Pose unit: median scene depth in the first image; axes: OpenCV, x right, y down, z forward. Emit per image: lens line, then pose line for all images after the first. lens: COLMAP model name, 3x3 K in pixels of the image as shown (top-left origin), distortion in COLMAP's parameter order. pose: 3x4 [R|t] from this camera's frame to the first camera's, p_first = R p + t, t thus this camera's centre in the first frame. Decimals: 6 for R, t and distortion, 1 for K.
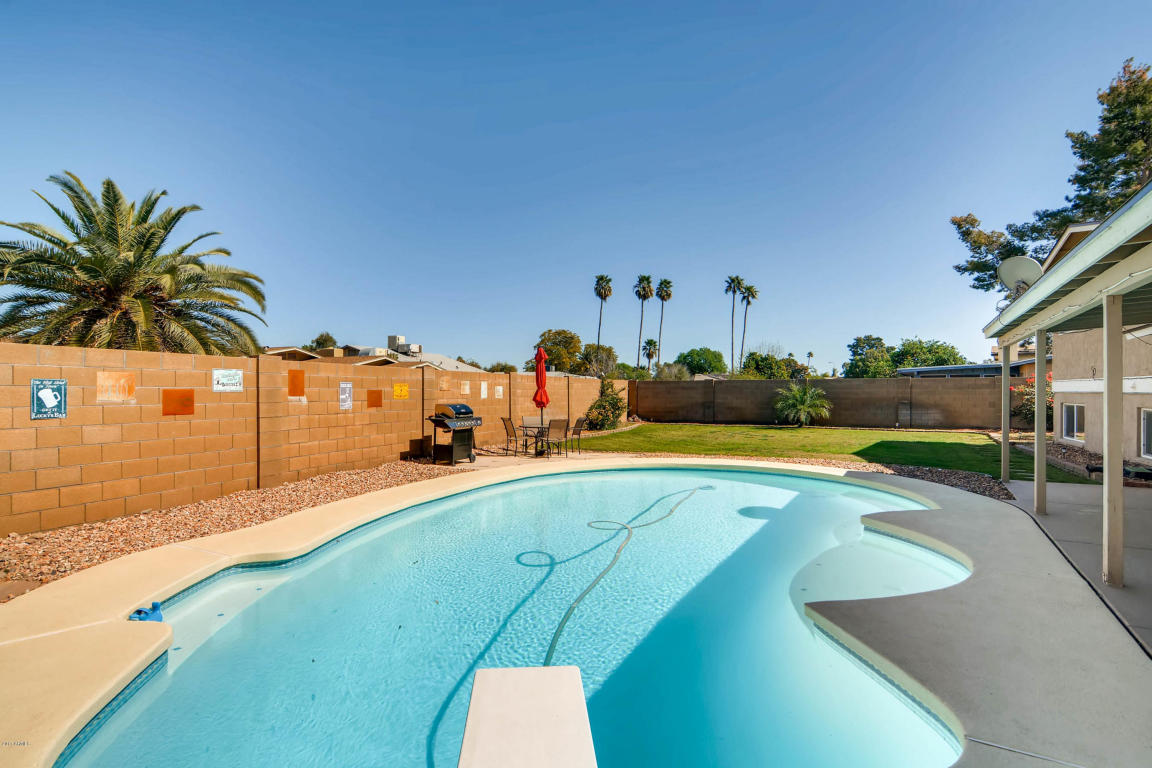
lens RADIAL K [[554.9, 0, 576.4], [0, 554.9, 389.9], [0, 0, 1]] dist [-0.000257, -0.000303]
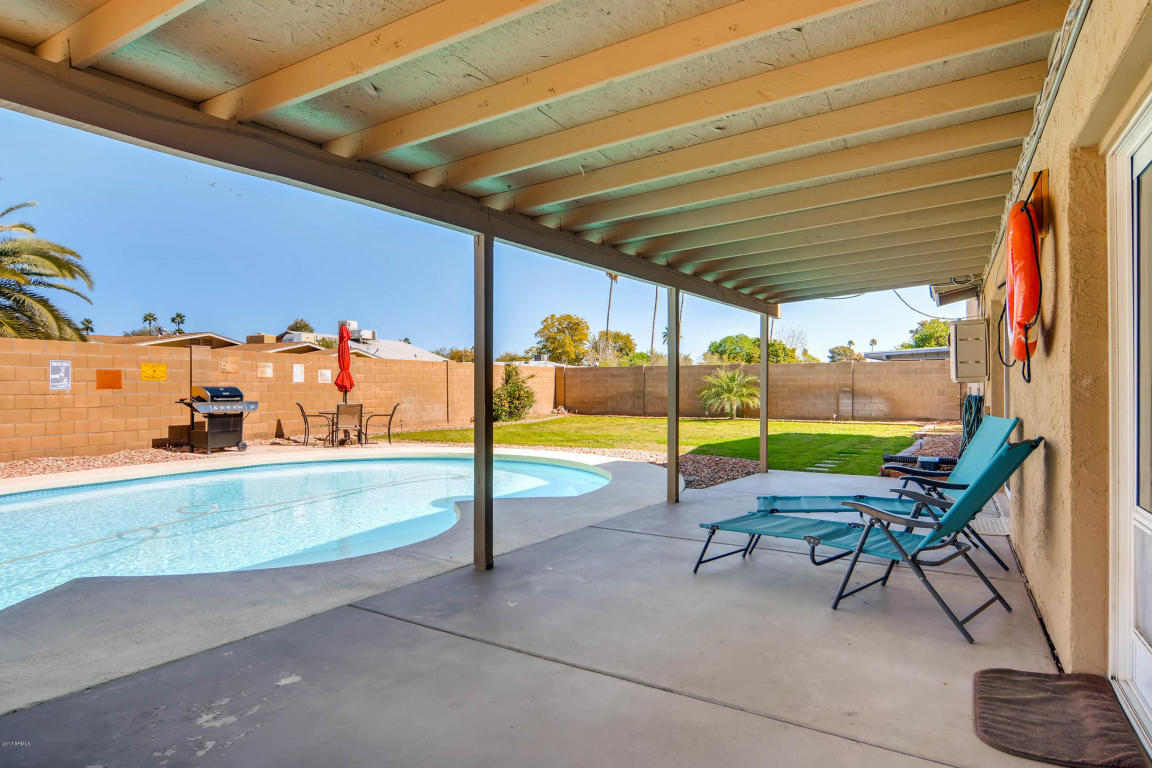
lens RADIAL K [[628.9, 0, 576.0], [0, 628.9, 384.0], [0, 0, 1]] dist [-0.000579, 0.000361]
pose [[0.998521, -0.001861, -0.054341, 0.190460], [0.001852, 0.999998, -0.000211, 0.010386], [0.054342, 0.000110, 0.998522, 0.003257]]
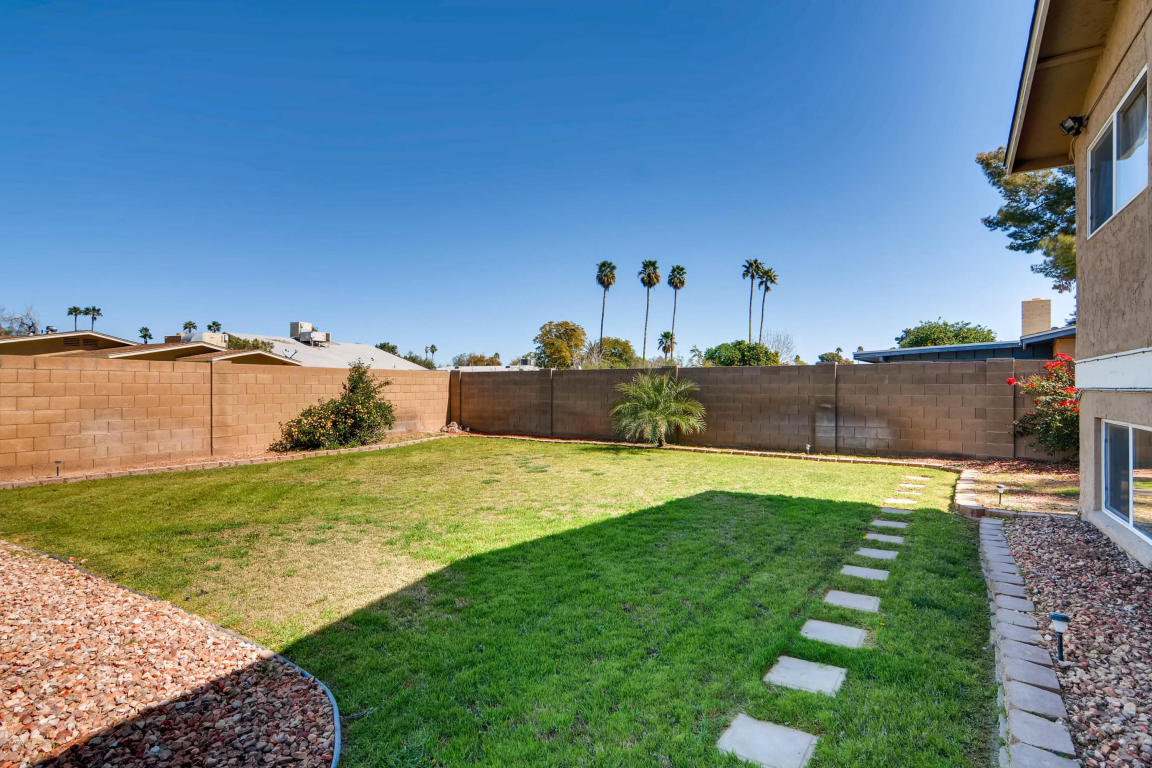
lens RADIAL K [[555.4, 0, 576.0], [0, 555.4, 384.0], [0, 0, 1]] dist [-0.007646, -0.000526]
pose [[0.996348, 0.000513, -0.085384, 0.324250], [-0.000931, 0.999988, -0.004854, 0.001700], [0.085381, 0.004916, 0.996336, 0.349036]]
